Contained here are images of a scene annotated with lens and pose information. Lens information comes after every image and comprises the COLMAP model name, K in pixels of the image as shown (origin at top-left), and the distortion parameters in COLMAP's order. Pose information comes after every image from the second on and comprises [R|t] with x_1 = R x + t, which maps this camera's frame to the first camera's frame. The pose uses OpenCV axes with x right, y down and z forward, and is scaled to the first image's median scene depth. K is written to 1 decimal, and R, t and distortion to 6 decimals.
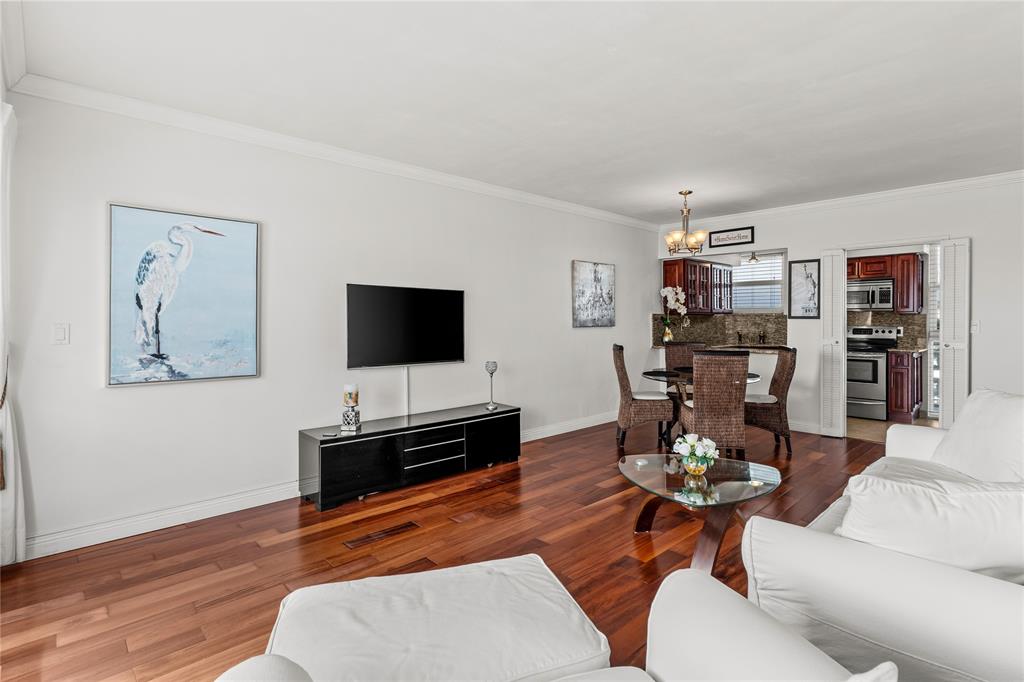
lens RADIAL K [[502.2, 0, 517.8], [0, 502.2, 326.8], [0, 0, 1]] dist [0.004581, -0.001394]
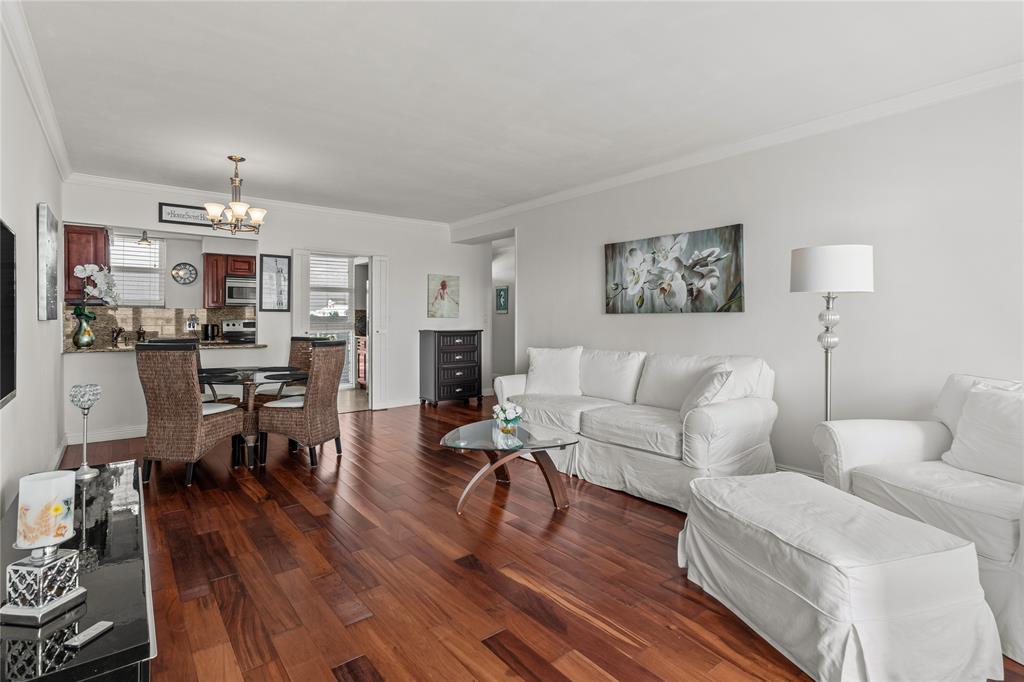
lens RADIAL K [[502.2, 0, 512.6], [0, 502.2, 312.3], [0, 0, 1]] dist [0.004581, -0.001394]
pose [[0.090199, 0.014063, 0.995824, -0.393322], [0.014573, 0.999775, -0.015439, 0.007810], [-0.995817, 0.015905, 0.089974, 0.399398]]
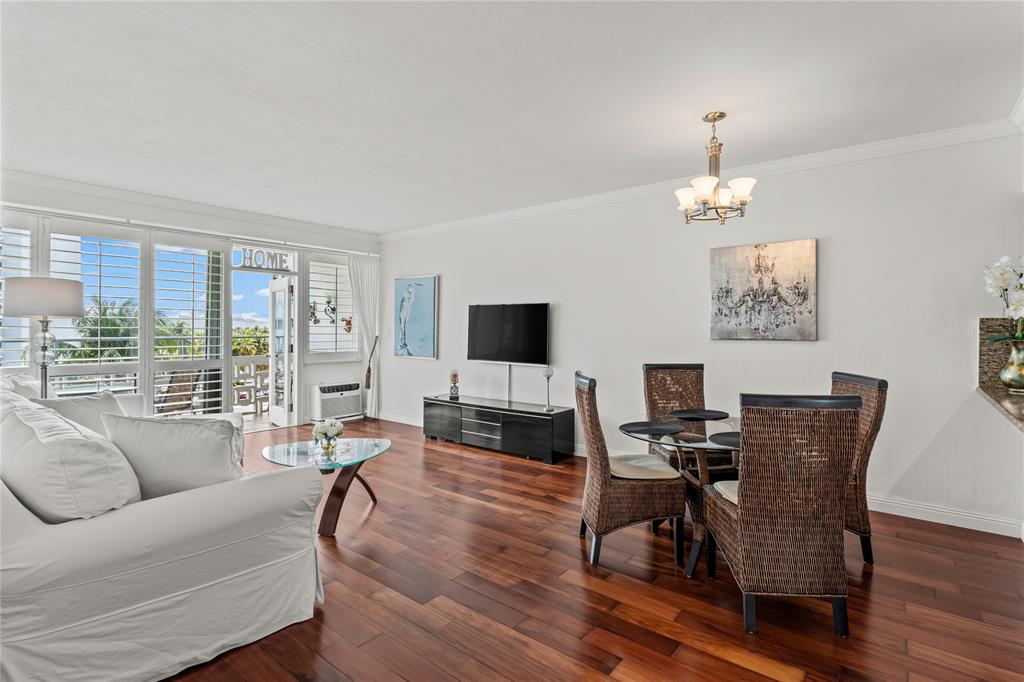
lens RADIAL K [[502.2, 0, 499.0], [0, 502.2, 327.3], [0, 0, 1]] dist [0.004581, -0.001394]
pose [[0.120466, 0.000512, -0.992717, 0.770371], [-0.017698, 0.999842, -0.001632, -0.010244], [0.992560, 0.017766, 0.120456, 0.581877]]
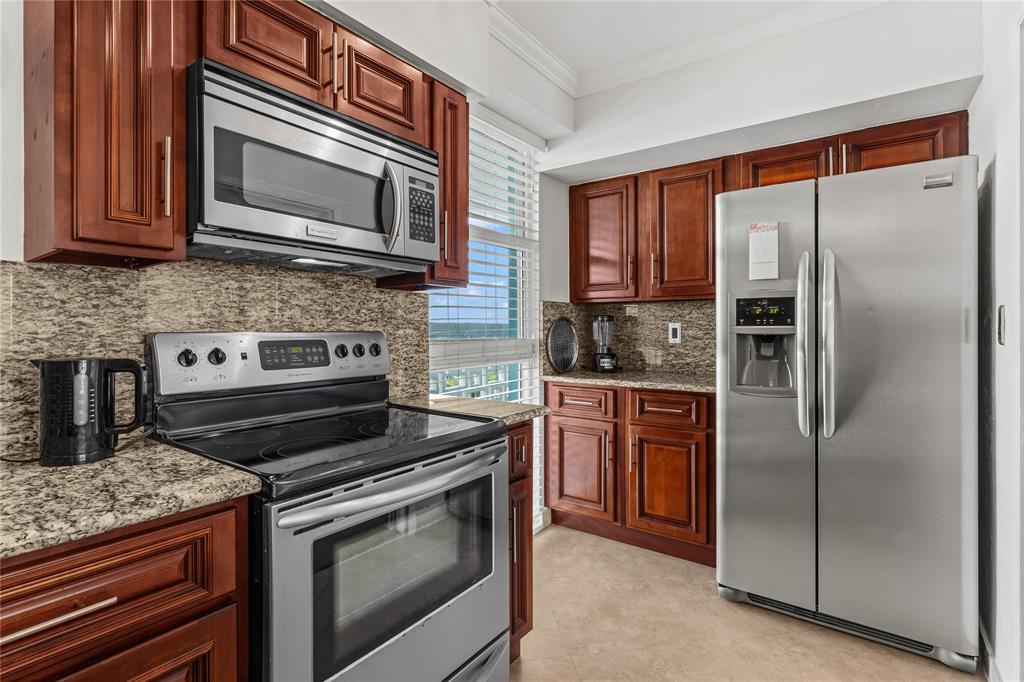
lens RADIAL K [[502.2, 0, 514.5], [0, 502.2, 324.5], [0, 0, 1]] dist [0.004581, -0.001394]
pose [[-0.180044, 0.006025, 0.983640, 0.510415], [0.012727, 0.999912, -0.003795, -0.002507], [-0.983576, 0.011836, -0.180105, 1.091987]]
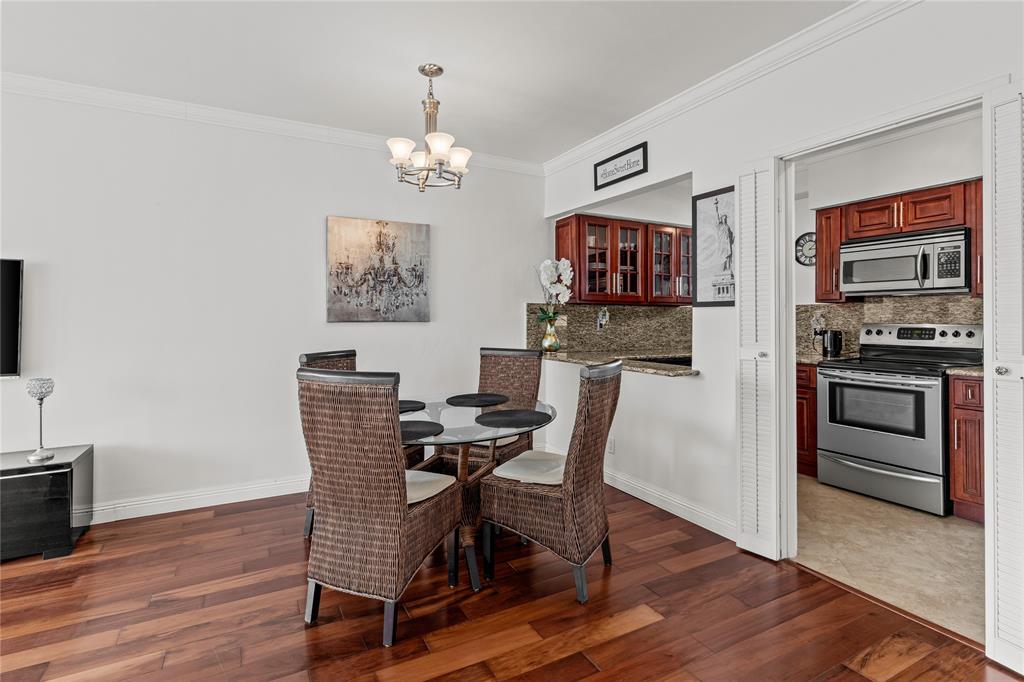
lens RADIAL K [[502.2, 0, 519.7], [0, 502.2, 316.6], [0, 0, 1]] dist [0.004581, -0.001394]
pose [[0.965764, -0.000489, -0.259423, 0.486244], [-0.004984, 0.999779, -0.020441, 0.004889], [0.259376, 0.021034, 0.965547, 0.440190]]
